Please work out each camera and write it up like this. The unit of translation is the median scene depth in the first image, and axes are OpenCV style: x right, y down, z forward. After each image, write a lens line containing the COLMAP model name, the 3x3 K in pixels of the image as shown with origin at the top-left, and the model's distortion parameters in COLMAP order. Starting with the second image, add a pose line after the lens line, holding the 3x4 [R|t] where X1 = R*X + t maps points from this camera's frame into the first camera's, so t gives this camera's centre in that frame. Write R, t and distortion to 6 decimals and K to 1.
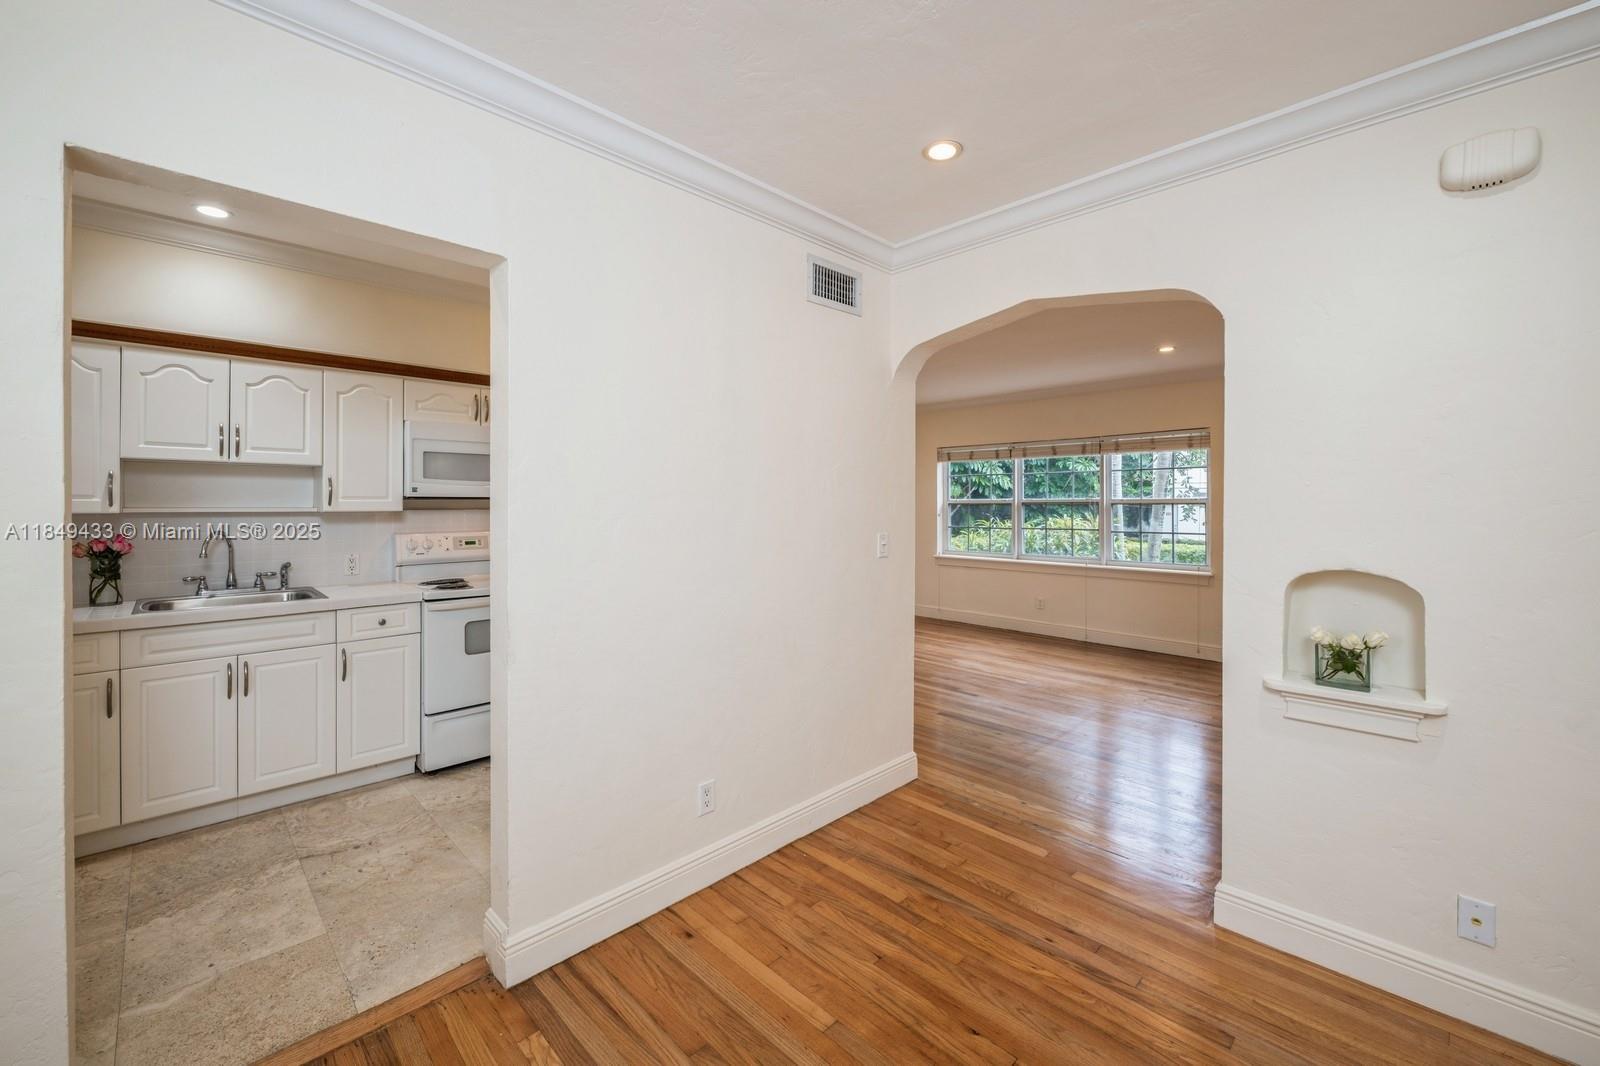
lens RADIAL K [[644.5, 0, 806.8], [0, 644.5, 508.3], [0, 0, 1]] dist [-0.001498, -0.000653]
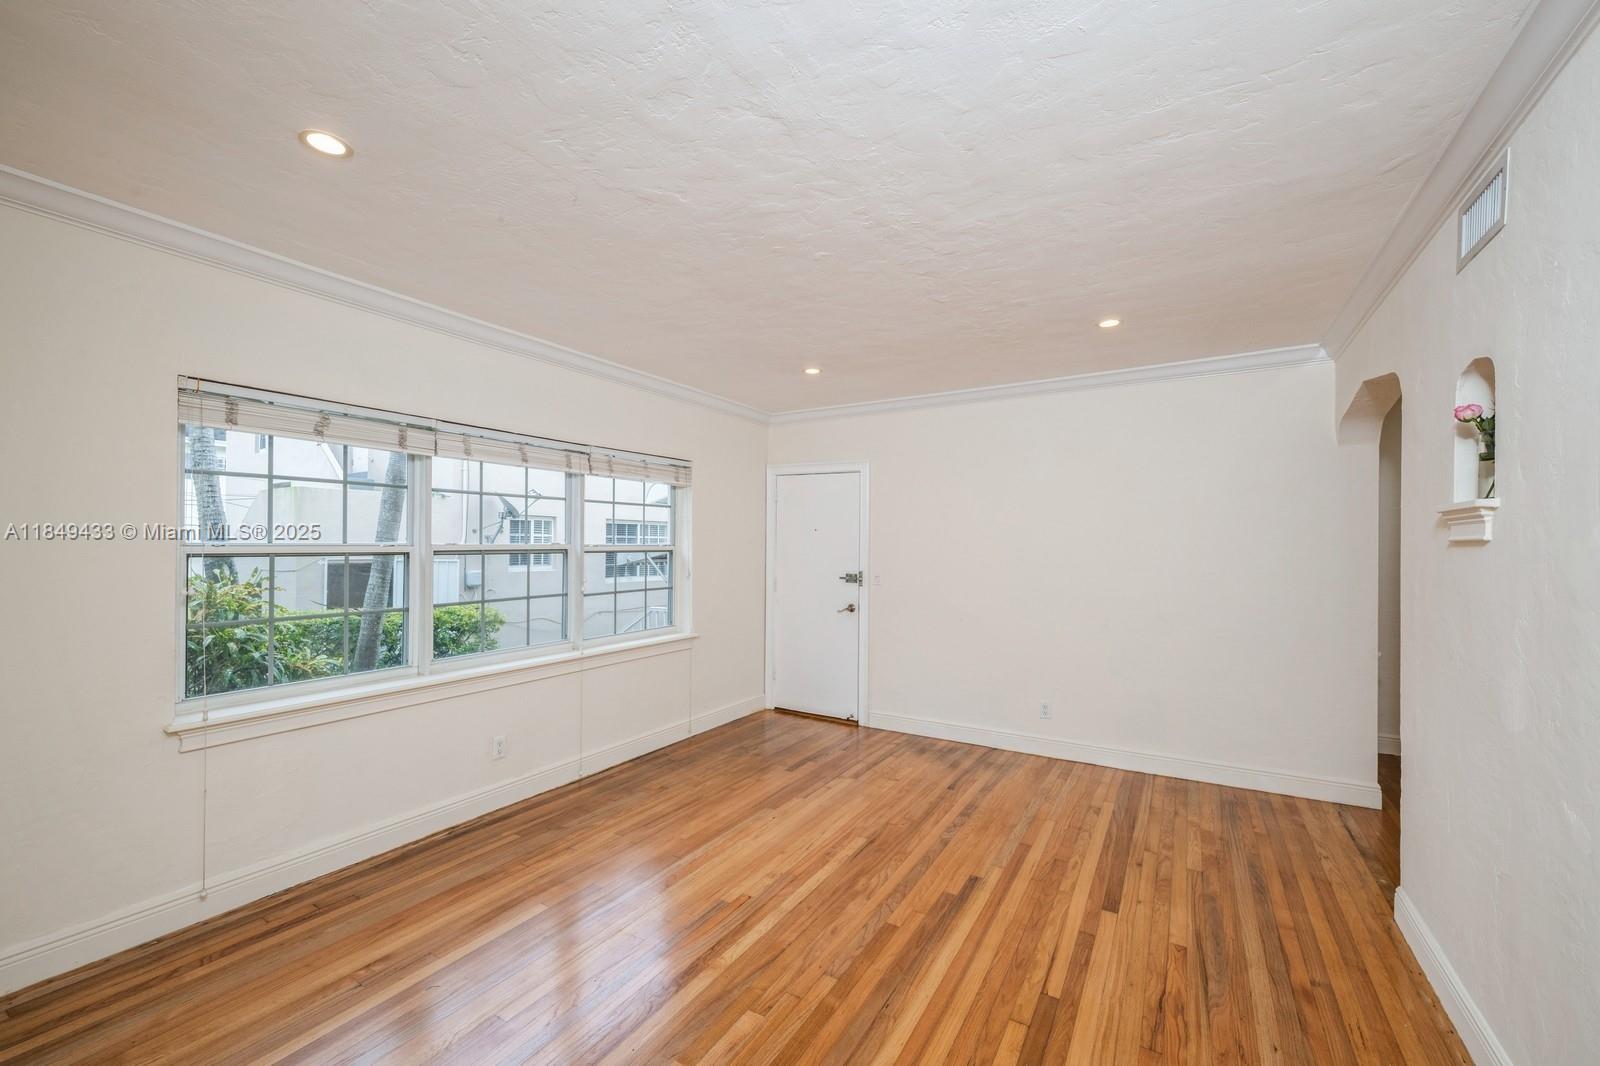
lens RADIAL K [[635.9, 0, 804.3], [0, 635.9, 545.1], [0, 0, 1]] dist [-0.000255, -0.002686]
pose [[-0.246352, -0.001307, 0.969180, -0.425718], [0.002839, 0.999994, 0.002070, -0.032029], [-0.969176, 0.003262, -0.246347, 2.062300]]
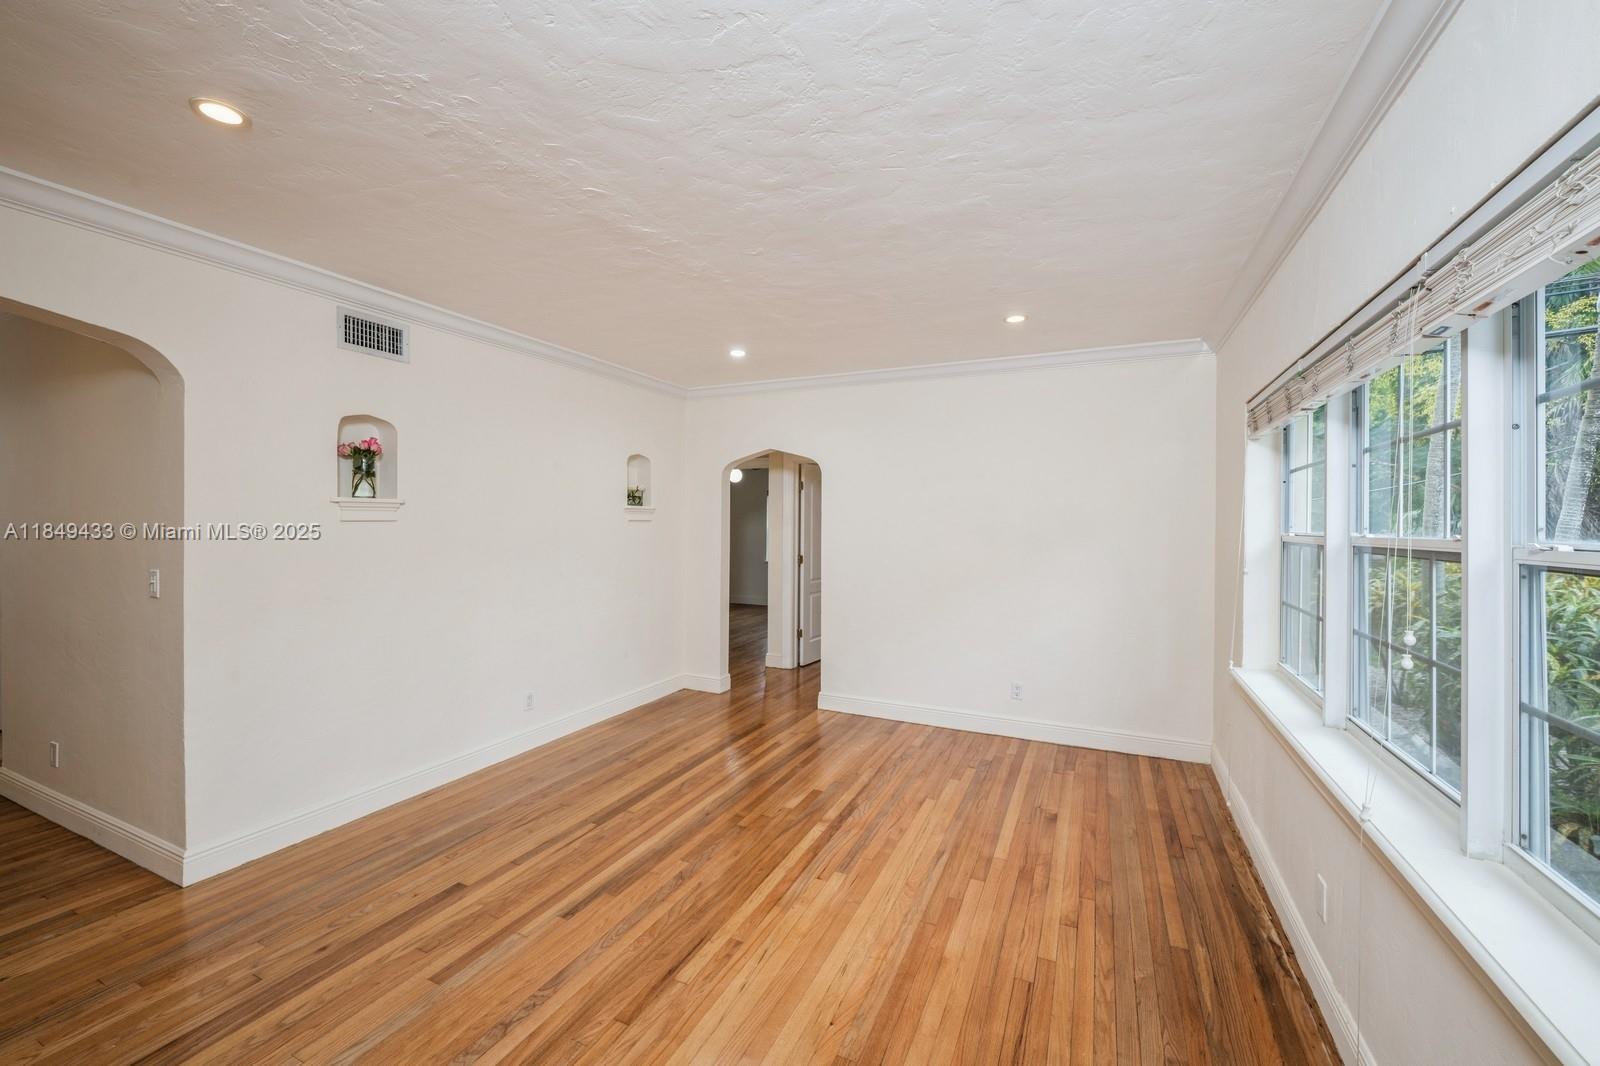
lens RADIAL K [[643.5, 0, 802.1], [0, 643.5, 522.6], [0, 0, 1]] dist [0.001301, -0.002246]
pose [[0.343669, 0.004978, -0.939078, 1.280001], [-0.016073, 0.999871, -0.000582, -0.038038], [0.938953, 0.015294, 0.343704, 1.581875]]
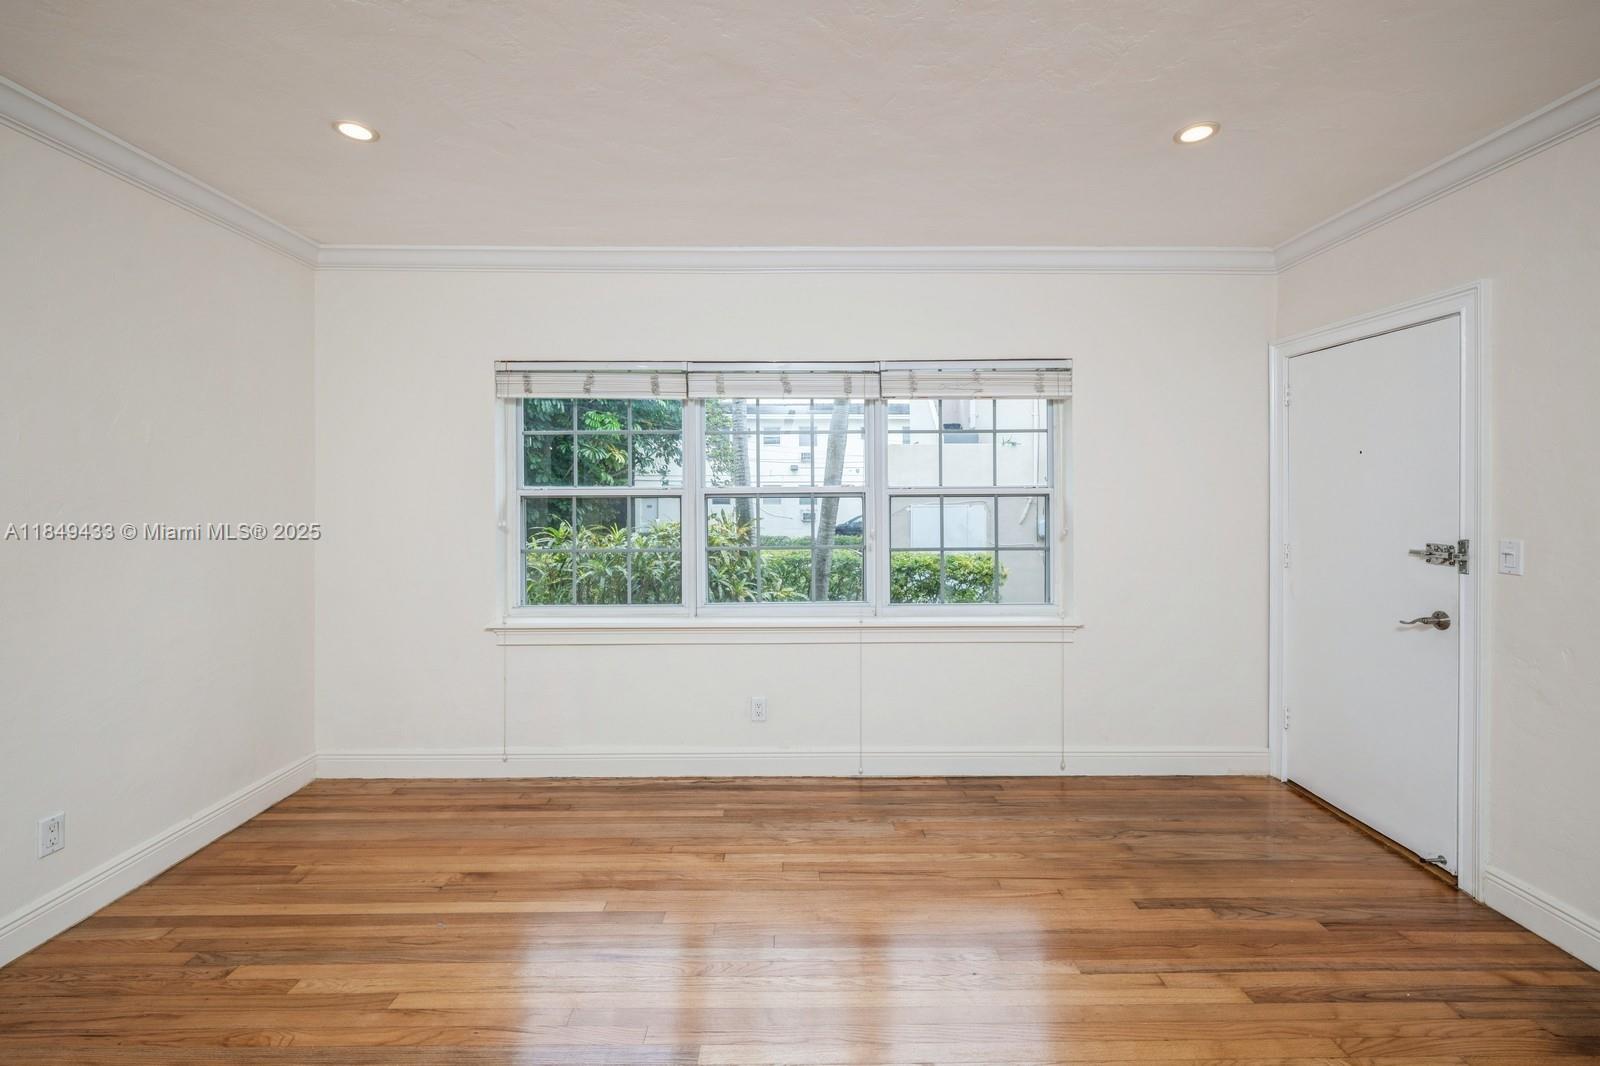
lens RADIAL K [[657.1, 0, 807.1], [0, 657.1, 493.0], [0, 0, 1]] dist [-0.000479, -0.000913]
pose [[0.699218, -0.005974, 0.714883, 0.114500], [0.009613, 0.999953, -0.001046, -0.019729], [-0.714844, 0.007604, 0.699243, 1.489351]]
